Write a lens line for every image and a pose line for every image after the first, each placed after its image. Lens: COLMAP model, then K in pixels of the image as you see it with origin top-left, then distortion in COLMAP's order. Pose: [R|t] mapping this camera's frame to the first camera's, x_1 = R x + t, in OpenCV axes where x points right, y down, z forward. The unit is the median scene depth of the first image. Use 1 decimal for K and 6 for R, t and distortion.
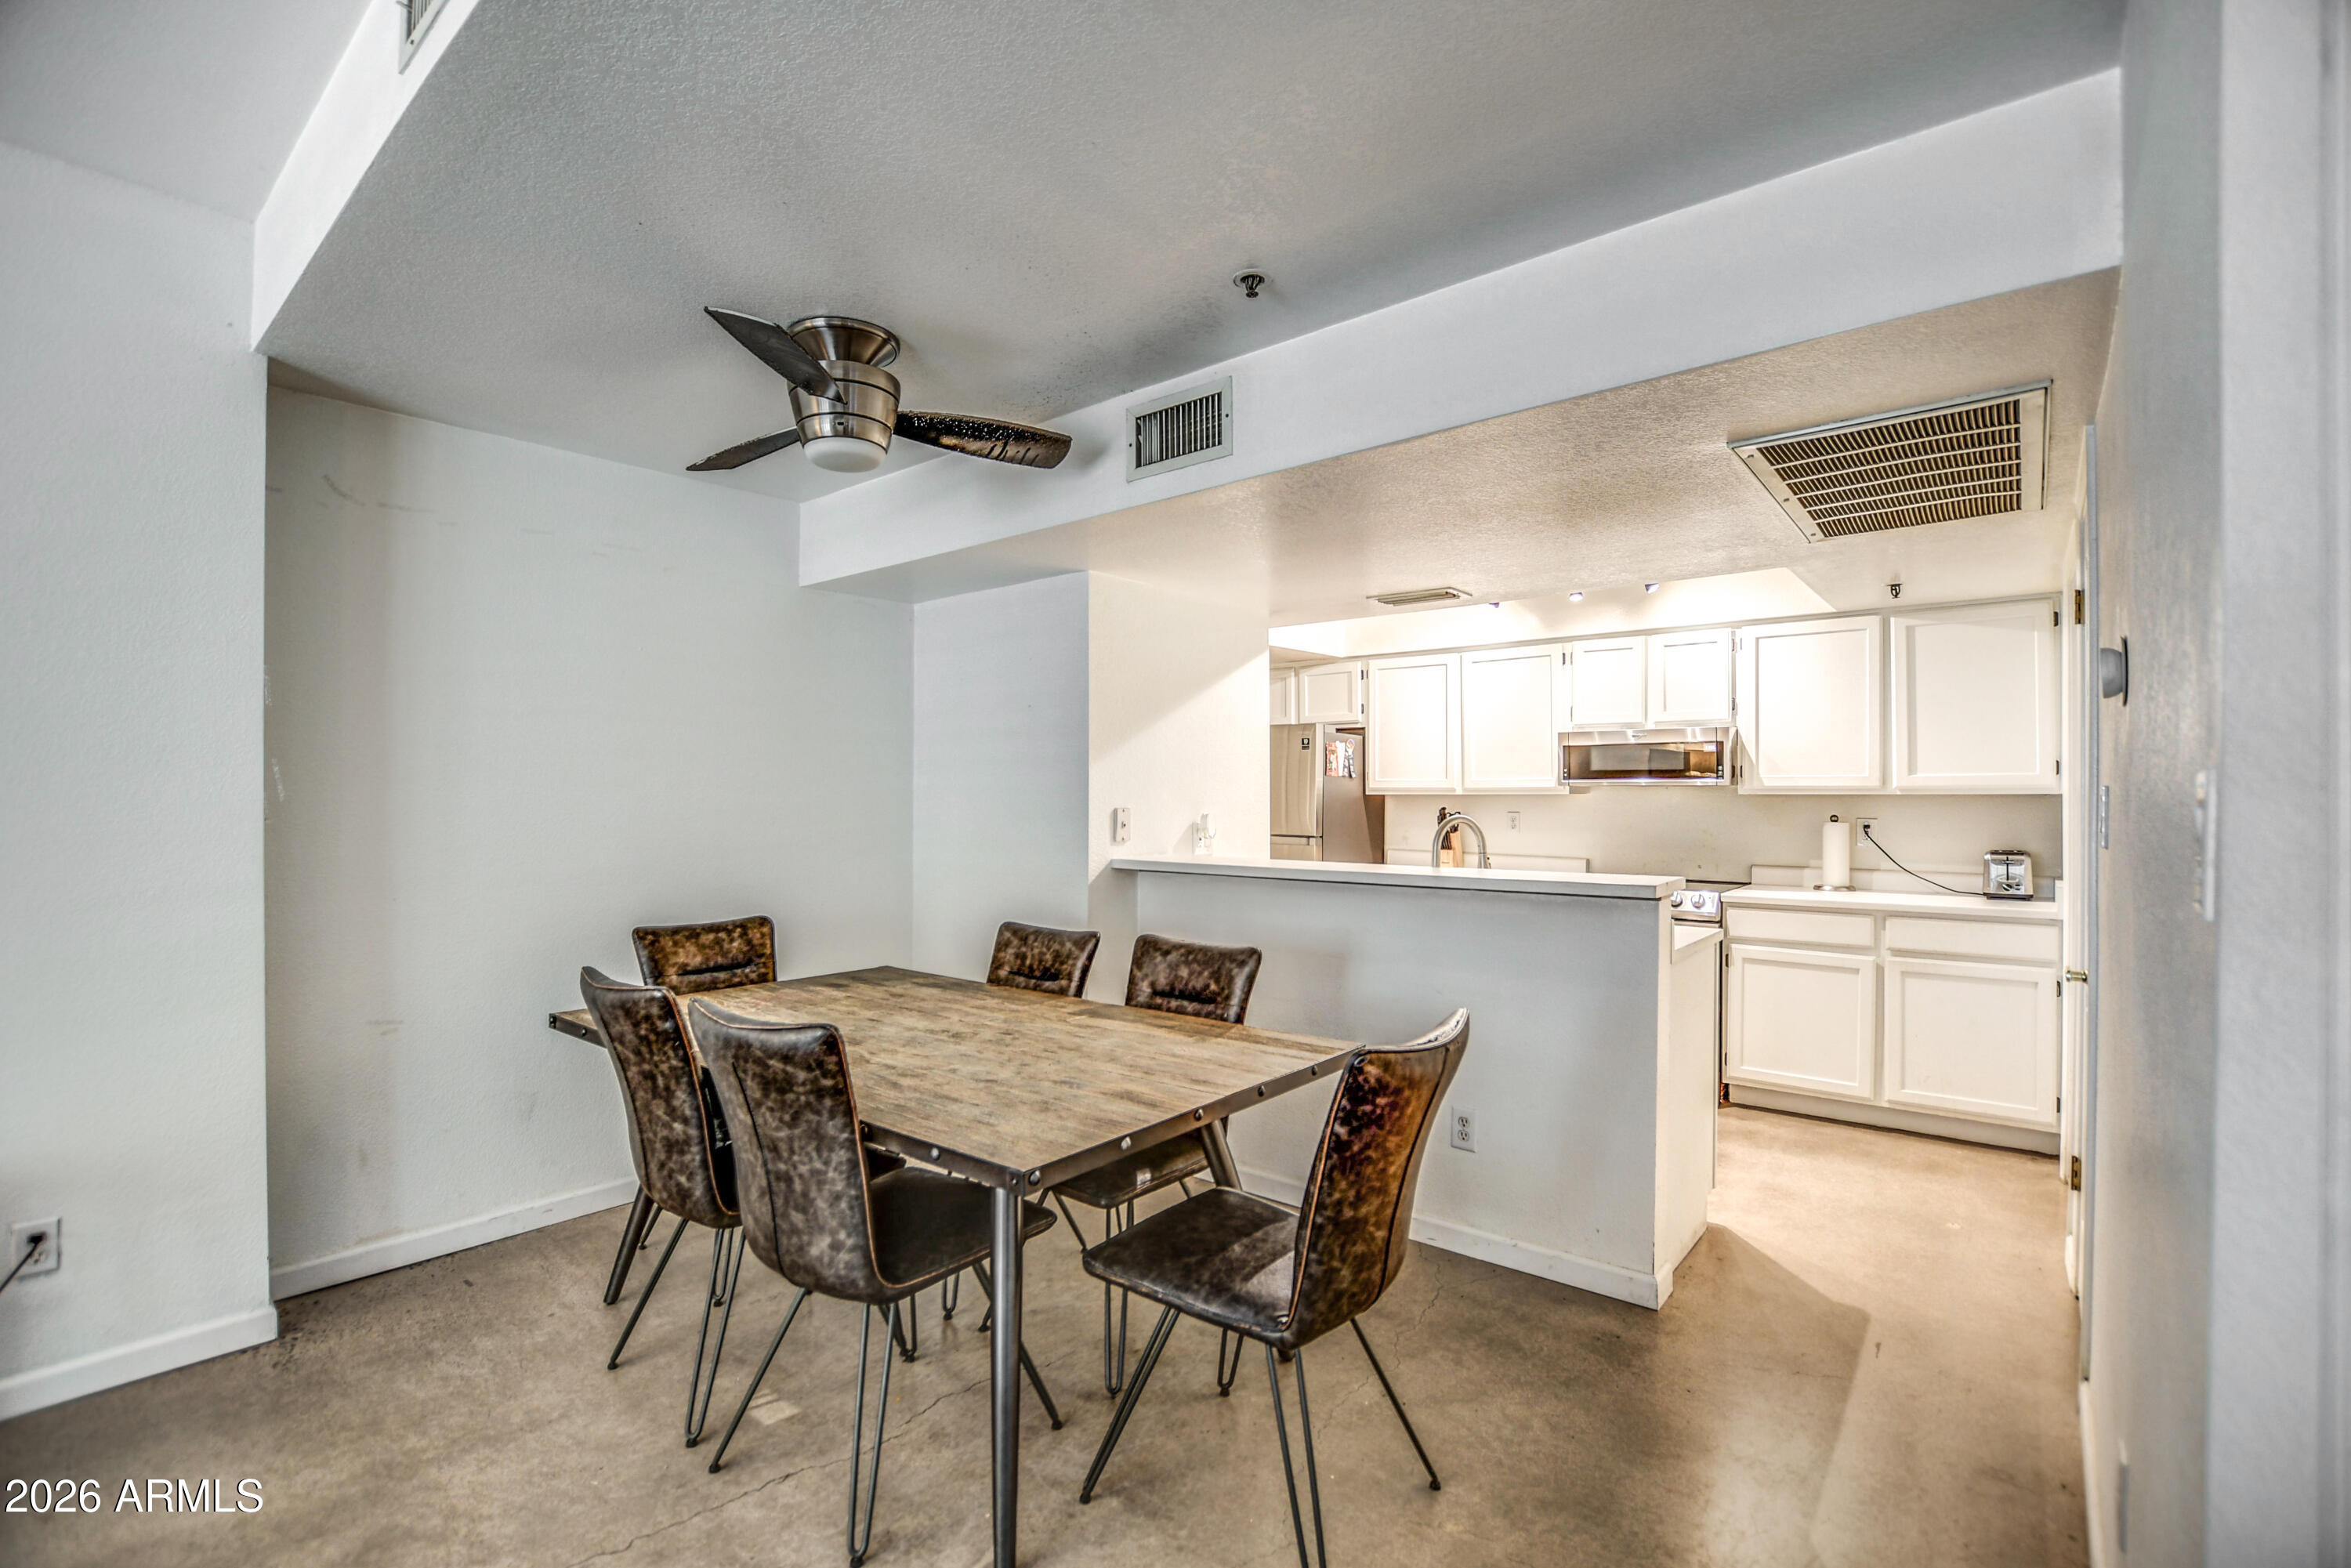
lens RADIAL K [[1026.6, 0, 1170.6], [0, 1026.6, 793.3], [0, 0, 1]] dist [-0.040722, 0.002843]
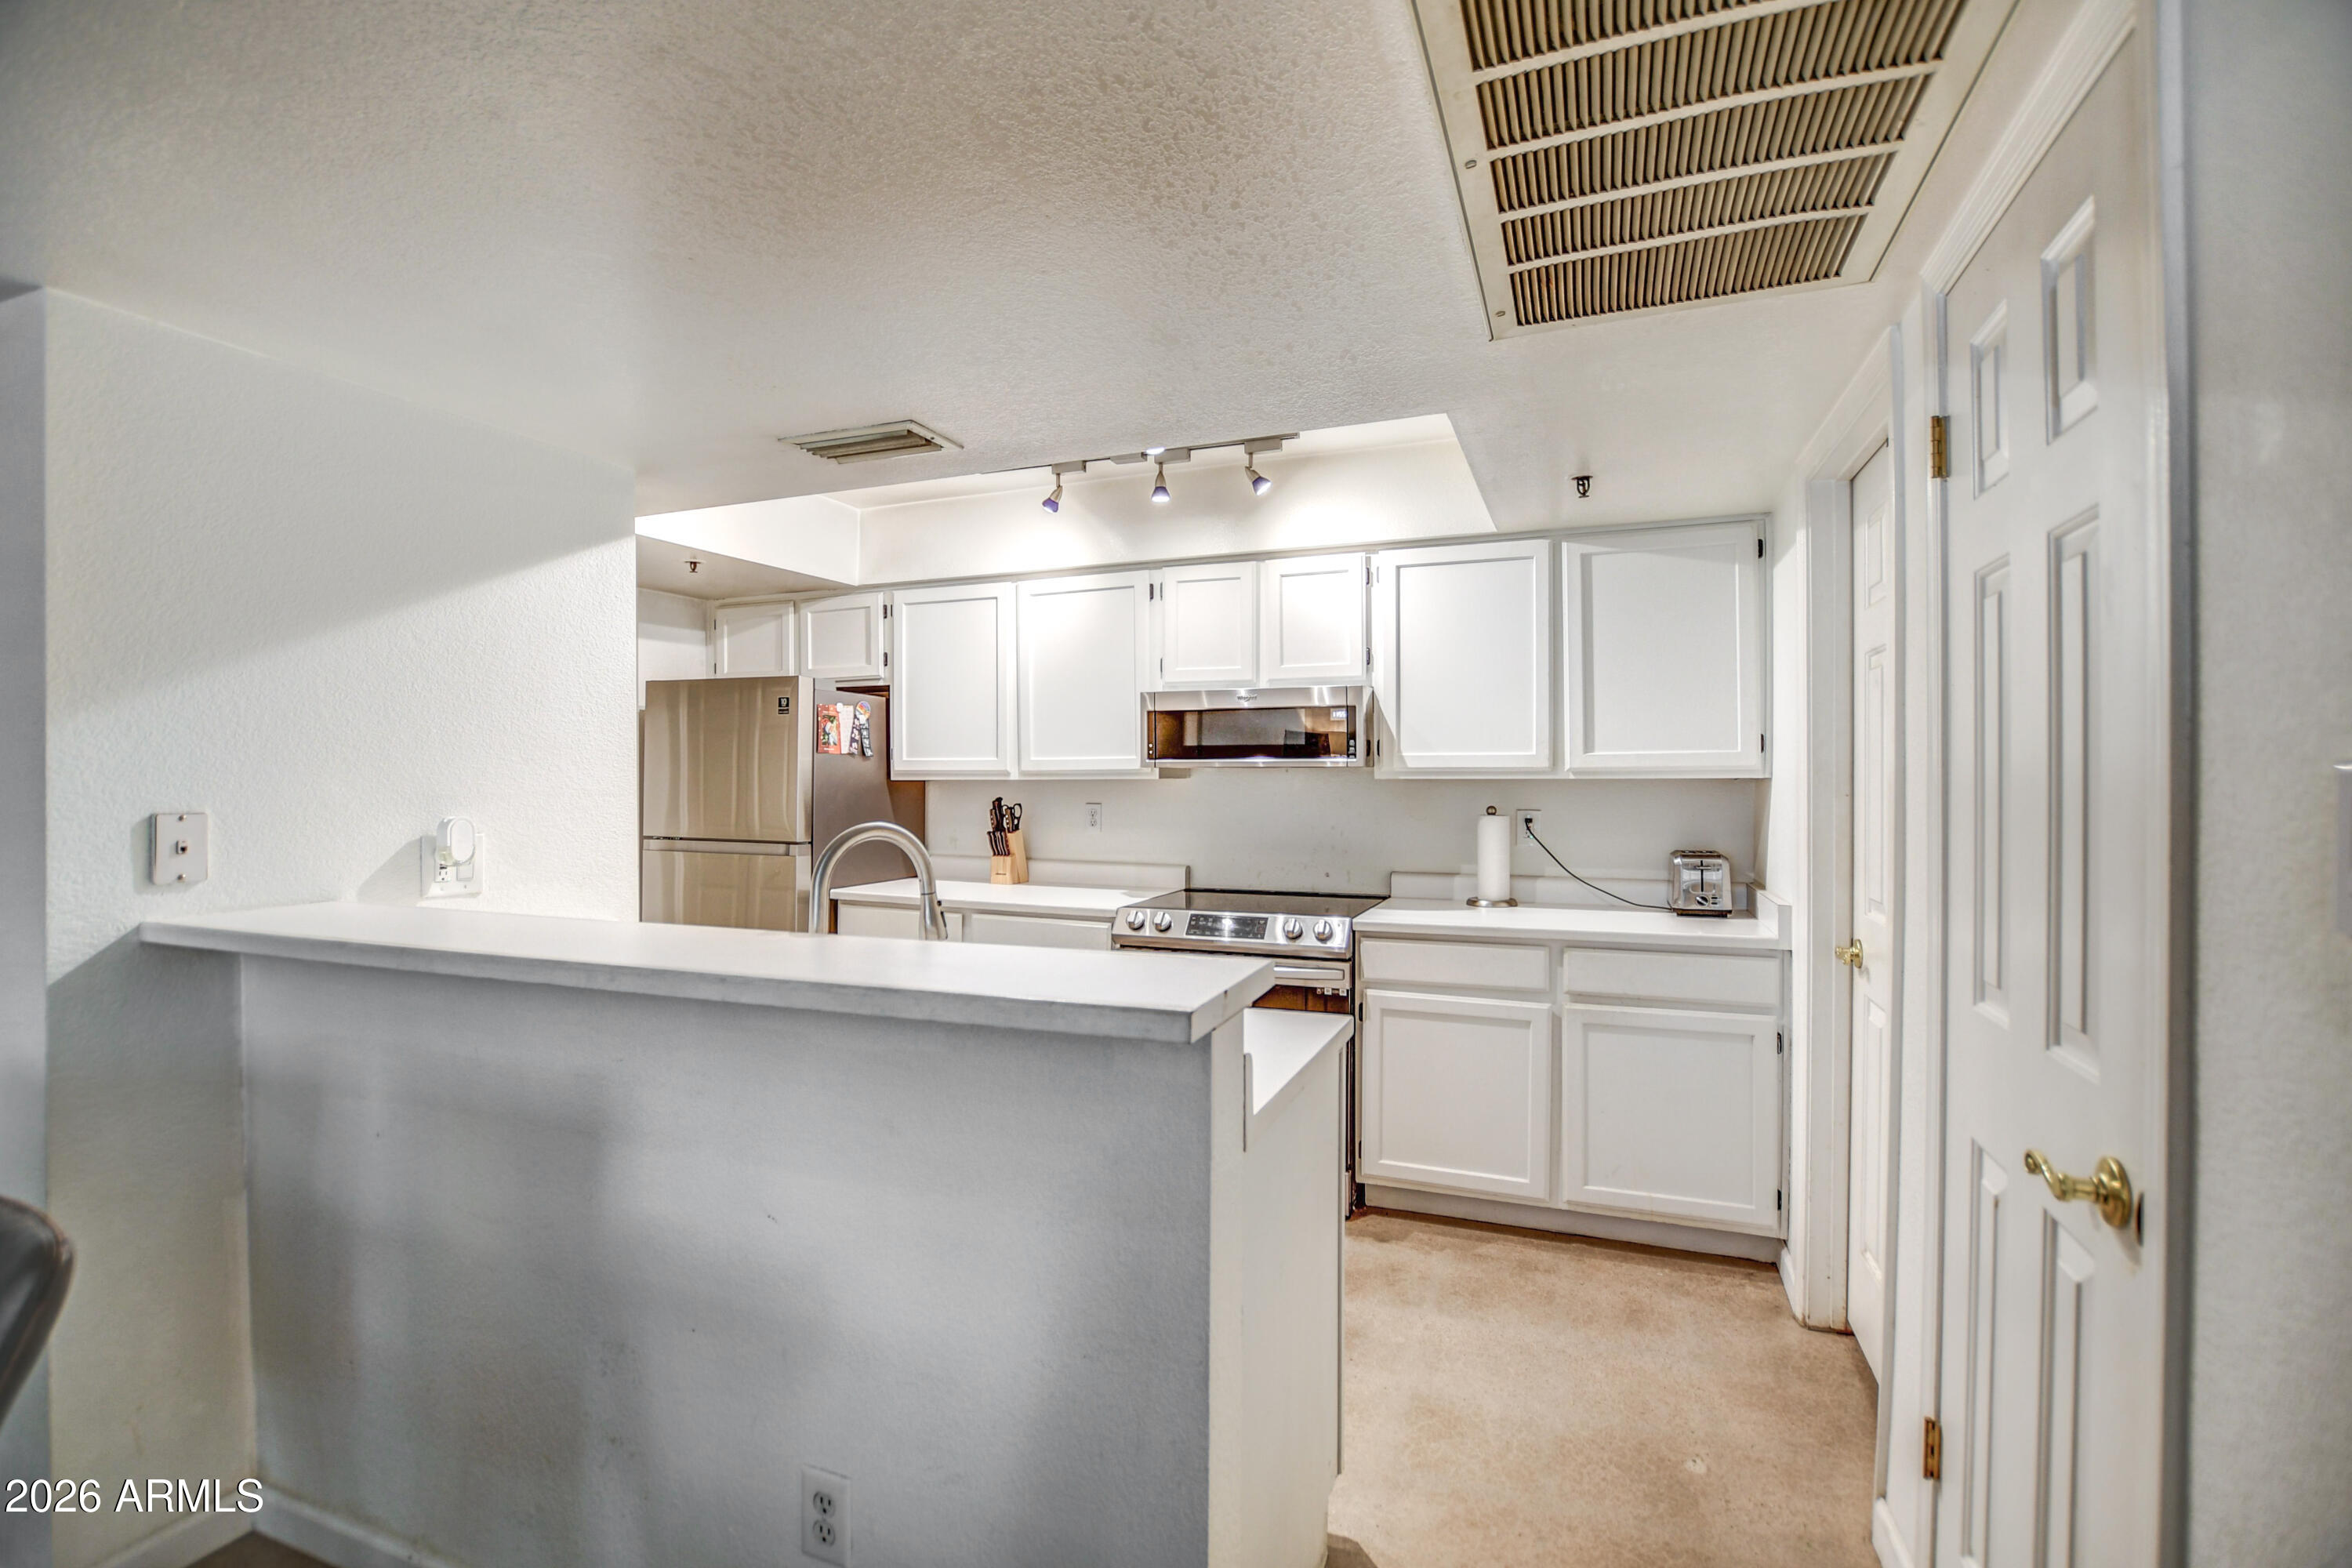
lens RADIAL K [[1027.1, 0, 1113.4], [0, 1027.1, 778.2], [0, 0, 1]] dist [-0.040722, 0.002843]
pose [[0.965544, -0.002769, 0.260226, 0.208240], [0.002455, 0.999996, 0.001533, -0.001063], [-0.260229, -0.000841, 0.965546, 0.376334]]
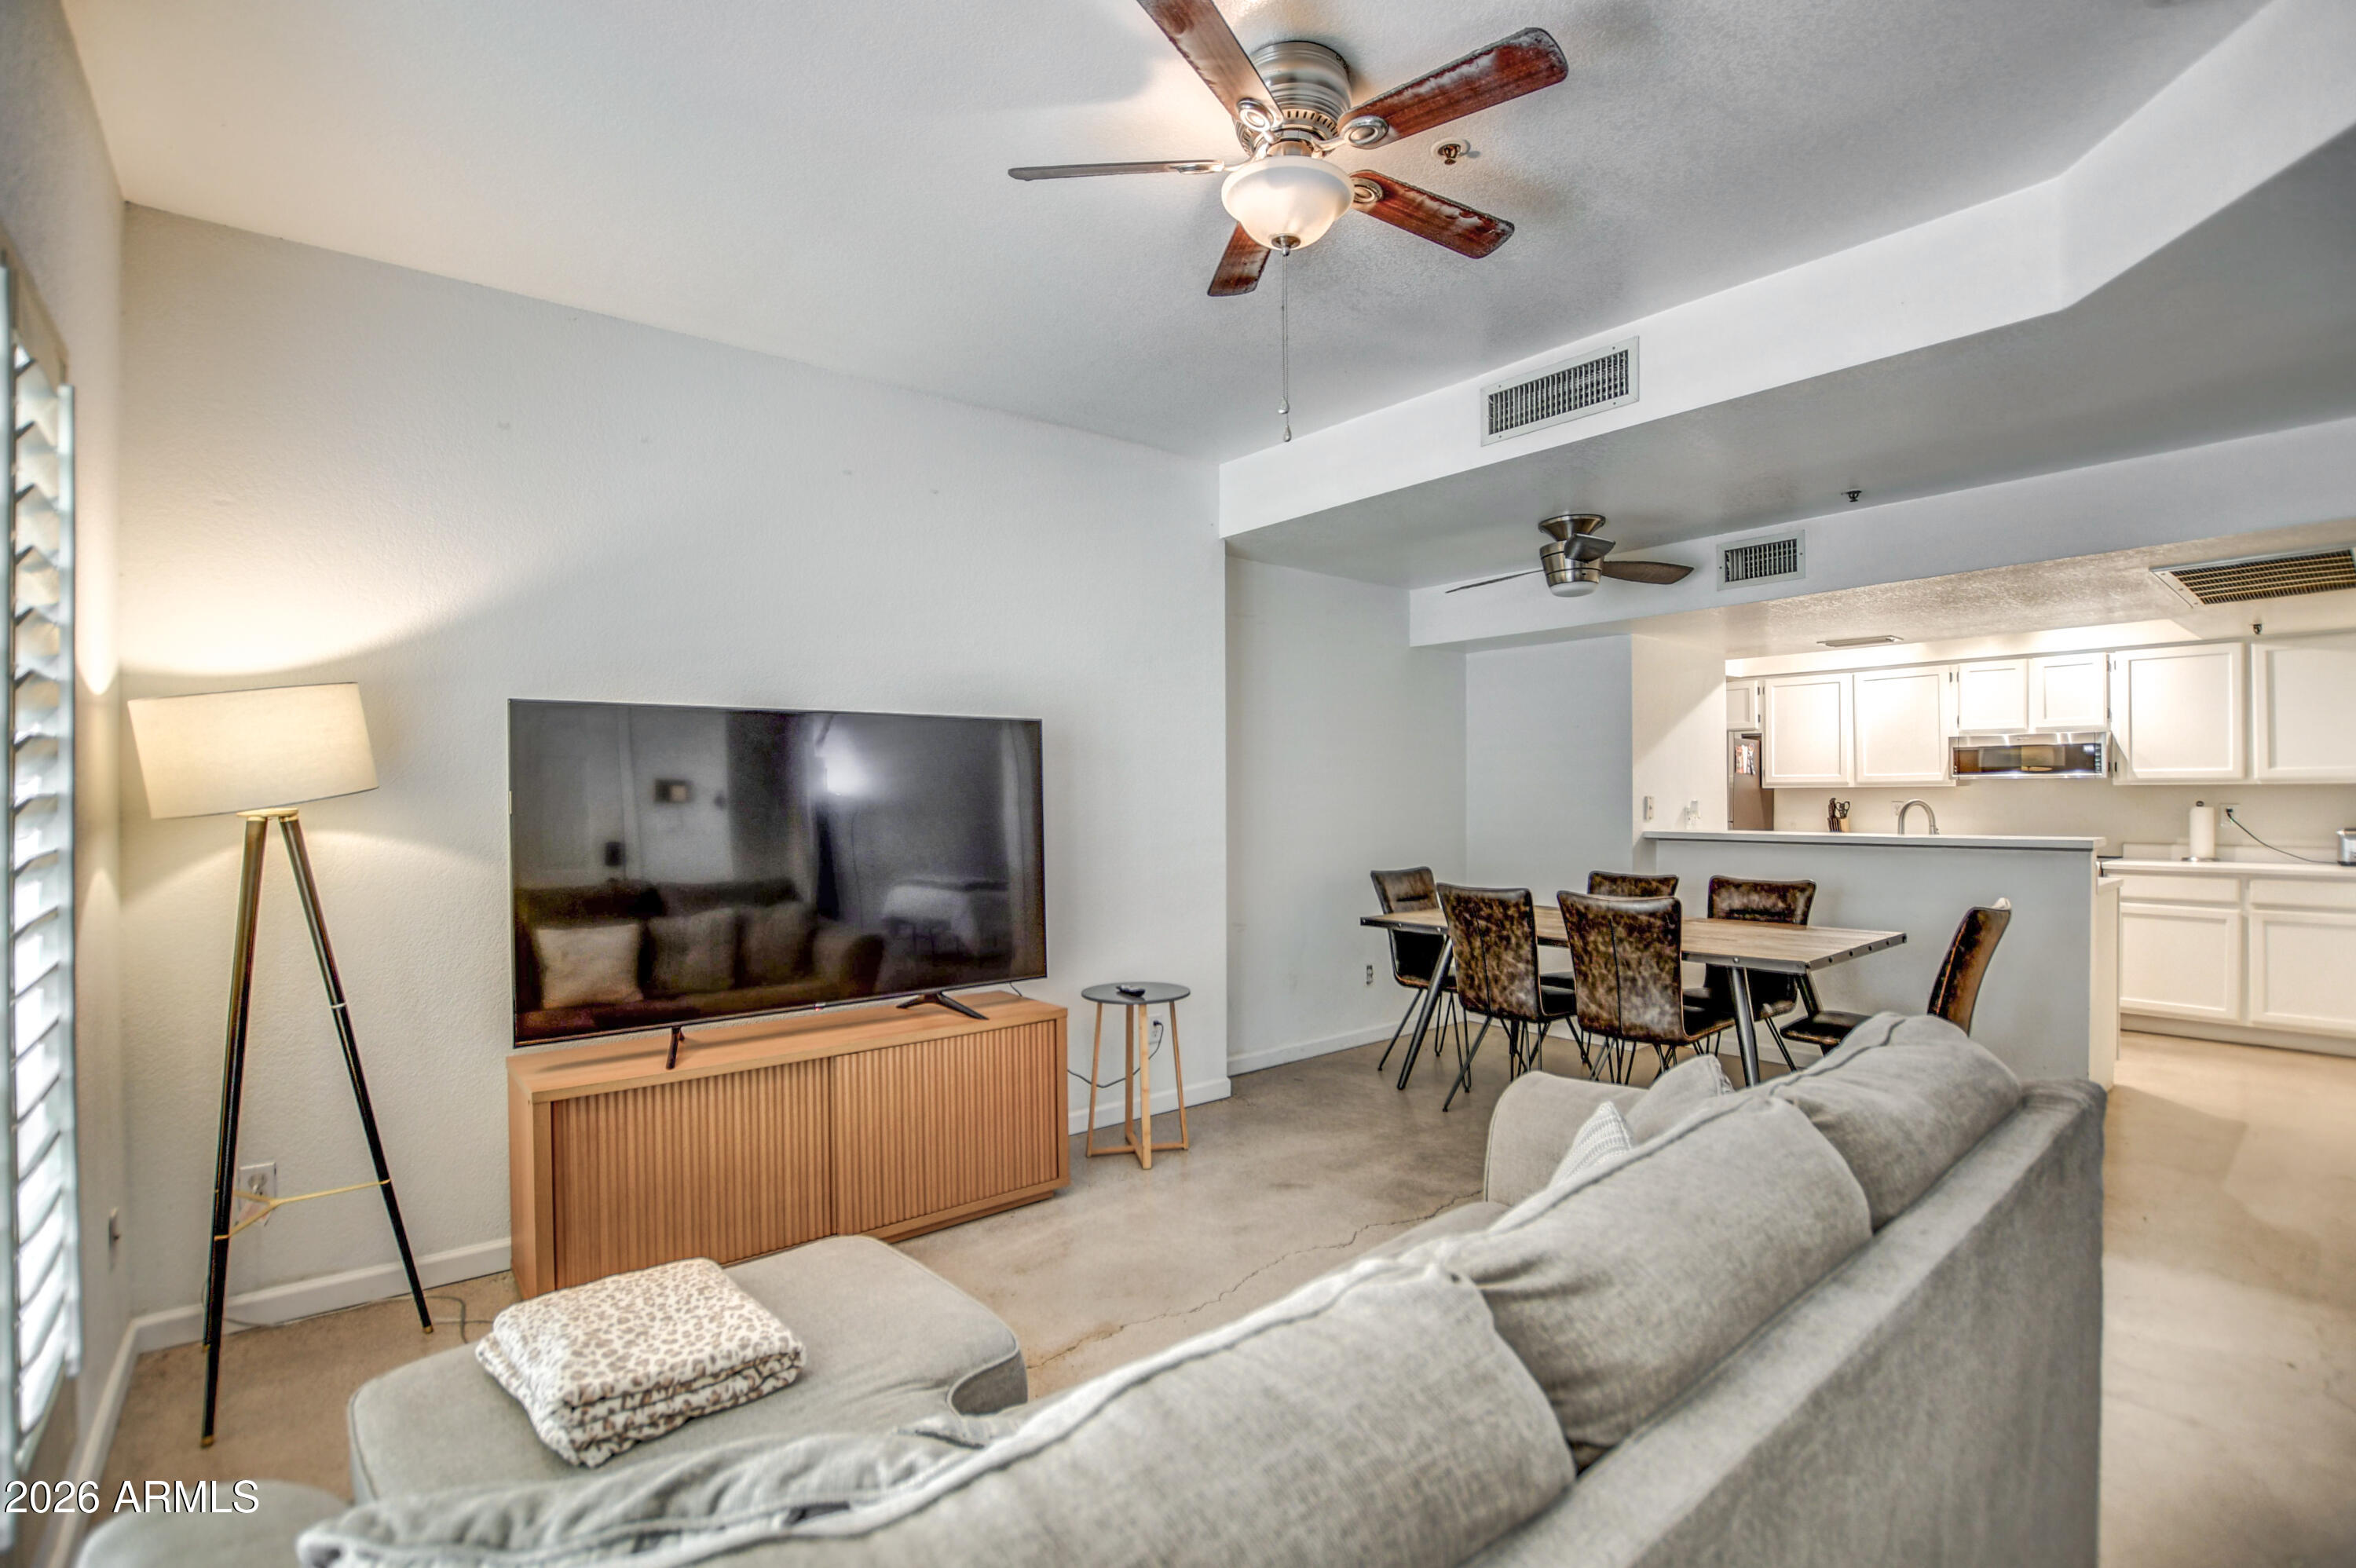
lens RADIAL K [[1028.7, 0, 1185.8], [0, 1028.7, 795.2], [0, 0, 1]] dist [-0.040722, 0.002843]
pose [[0.980968, -0.006051, -0.194074, -0.371910], [0.006288, 0.999980, 0.000601, 0.006549], [0.194067, -0.001809, 0.980987, -0.489091]]
